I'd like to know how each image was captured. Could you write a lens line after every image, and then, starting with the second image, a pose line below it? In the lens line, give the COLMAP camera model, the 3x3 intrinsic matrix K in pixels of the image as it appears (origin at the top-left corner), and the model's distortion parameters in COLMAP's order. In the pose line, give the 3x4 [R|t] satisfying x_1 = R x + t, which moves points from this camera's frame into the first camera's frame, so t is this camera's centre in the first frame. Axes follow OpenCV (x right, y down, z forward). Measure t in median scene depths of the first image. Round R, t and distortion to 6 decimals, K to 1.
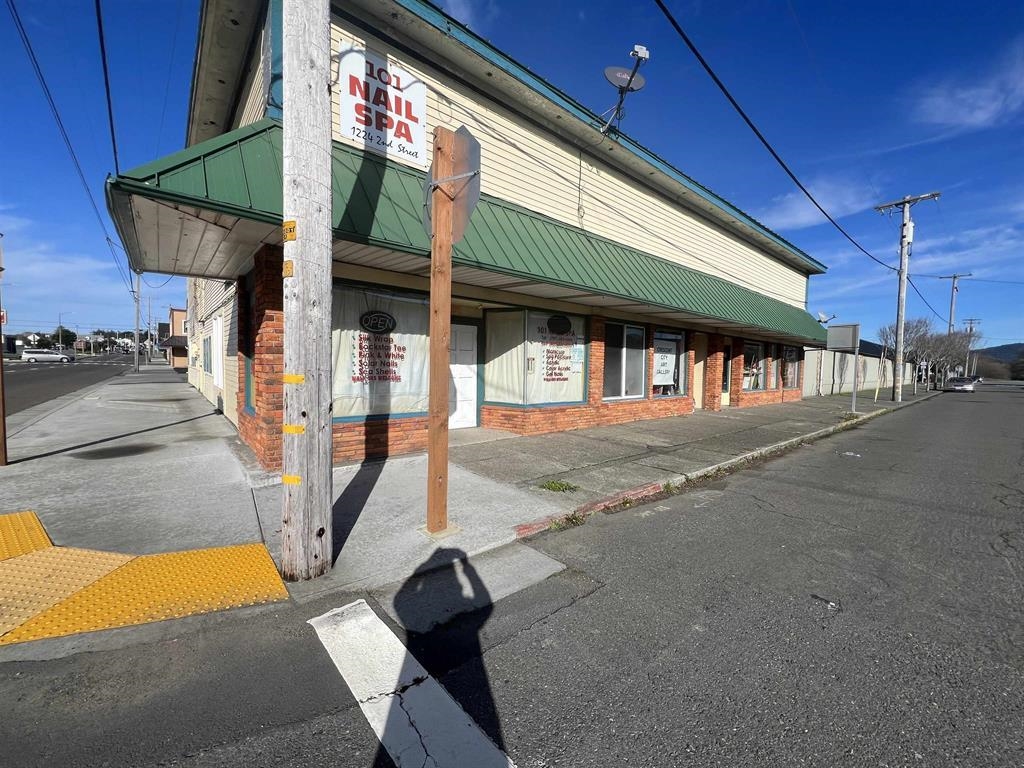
lens RADIAL K [[416.2, 0, 518.1], [0, 416.2, 388.2], [0, 0, 1]] dist [-0.003403, 0.000985]
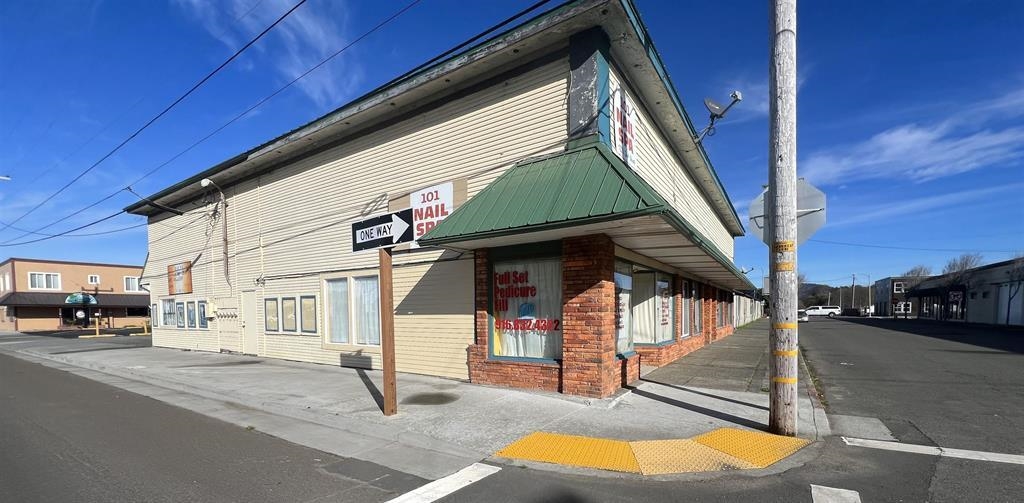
lens RADIAL K [[412.7, 0, 514.6], [0, 412.7, 328.6], [0, 0, 1]] dist [-0.004026, -0.000219]
pose [[0.960712, -0.046198, 0.273676, -0.222241], [0.049392, 0.998768, -0.004789, -0.006954], [-0.273118, 0.018119, 0.961810, -0.039370]]
